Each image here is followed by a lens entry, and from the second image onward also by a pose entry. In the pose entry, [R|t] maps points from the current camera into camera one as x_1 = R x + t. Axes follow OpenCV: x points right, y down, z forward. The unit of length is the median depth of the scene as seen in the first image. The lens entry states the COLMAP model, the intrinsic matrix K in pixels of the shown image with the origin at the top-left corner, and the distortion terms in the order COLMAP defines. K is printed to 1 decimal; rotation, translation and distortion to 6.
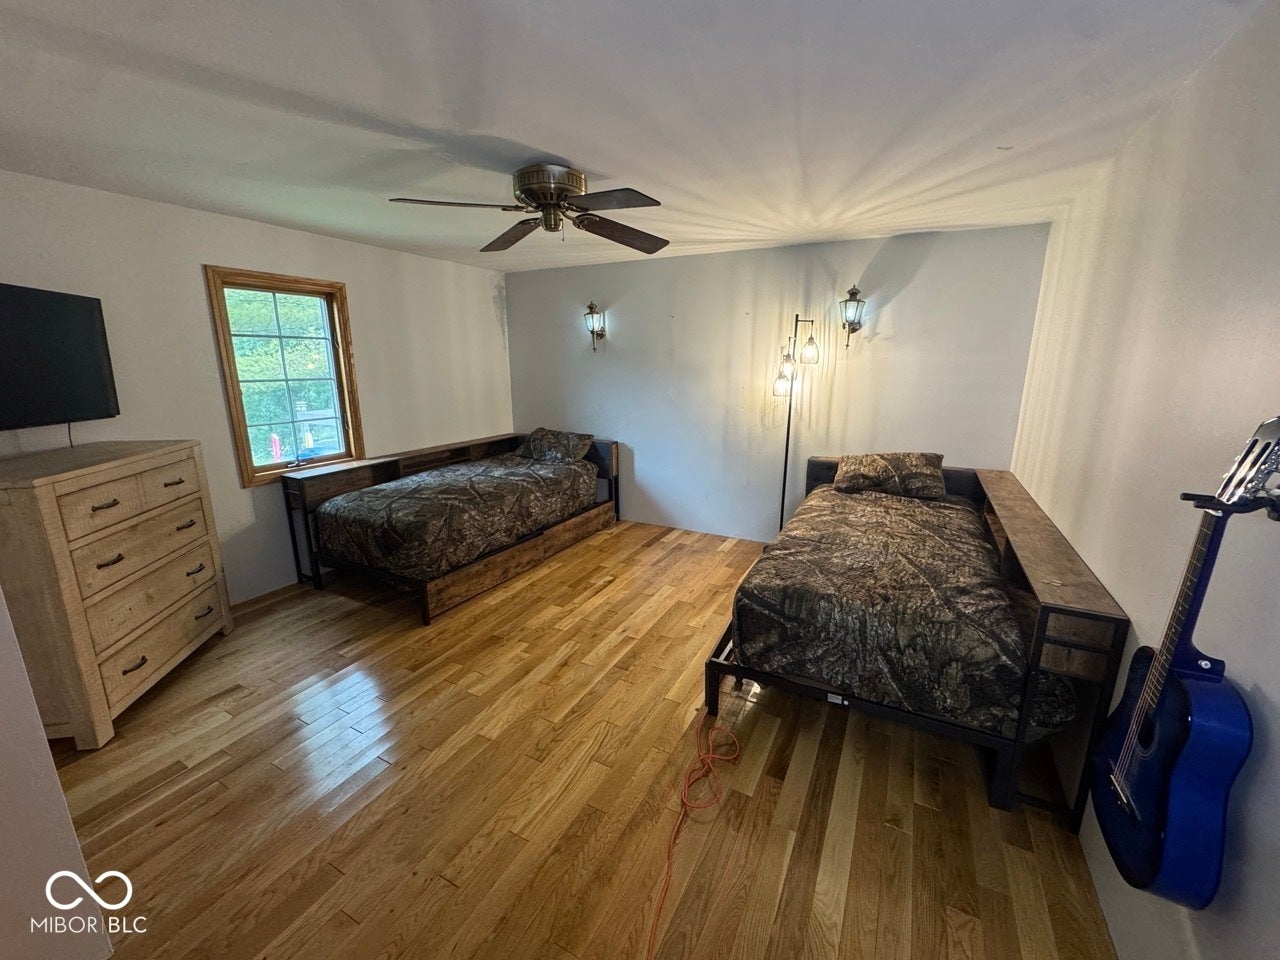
lens RADIAL K [[512.4, 0, 640.3], [0, 512.4, 477.5], [0, 0, 1]] dist [-0.000037, 0.000162]
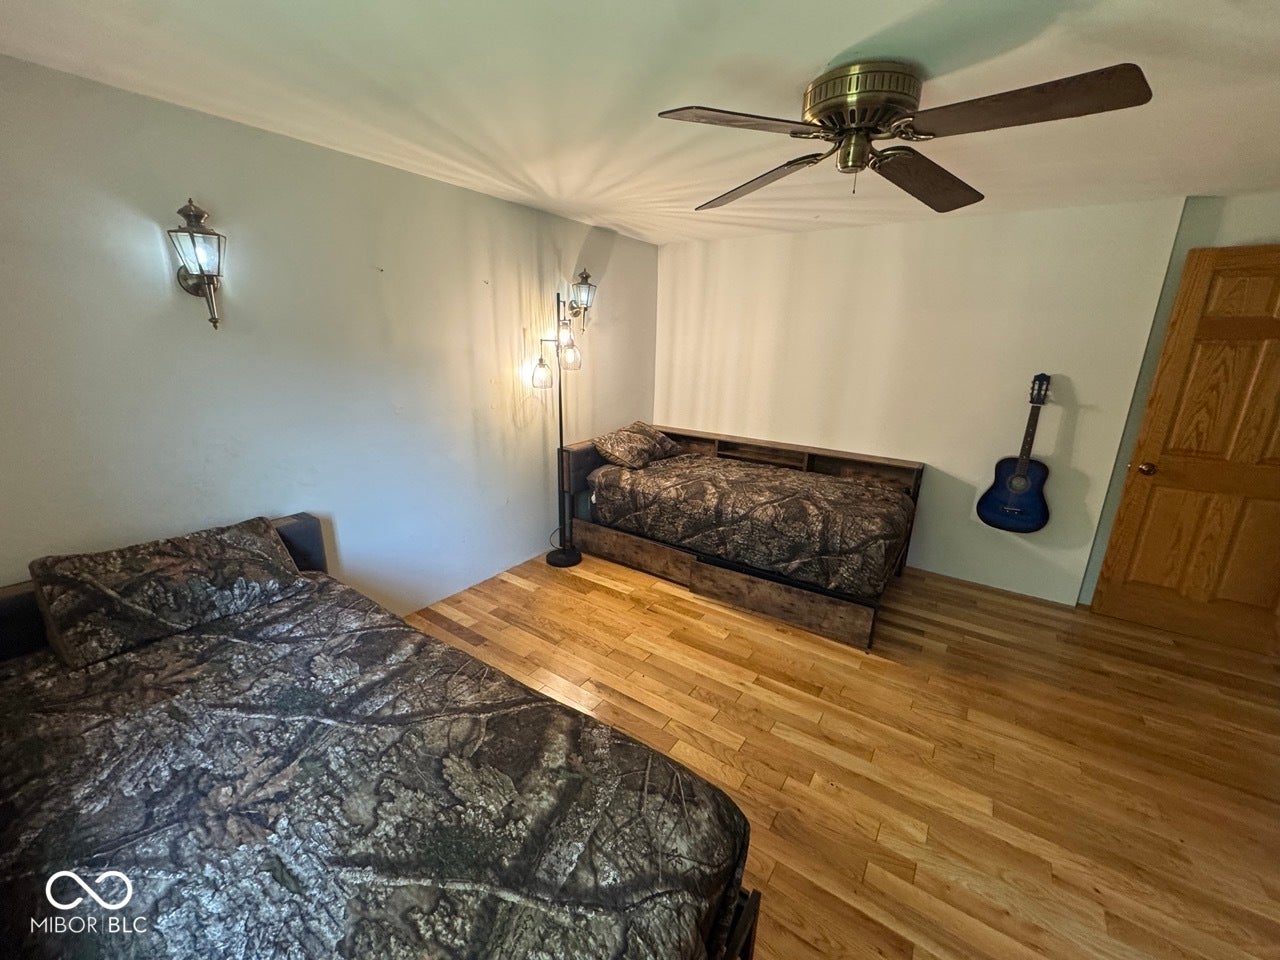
lens RADIAL K [[512.4, 0, 640.3], [0, 512.4, 477.5], [0, 0, 1]] dist [-0.000037, 0.000162]
pose [[0.120923, -0.264093, 0.956887, -0.637370], [0.203939, 0.950007, 0.236422, -0.208098], [-0.971487, 0.166558, 0.168736, 0.811448]]
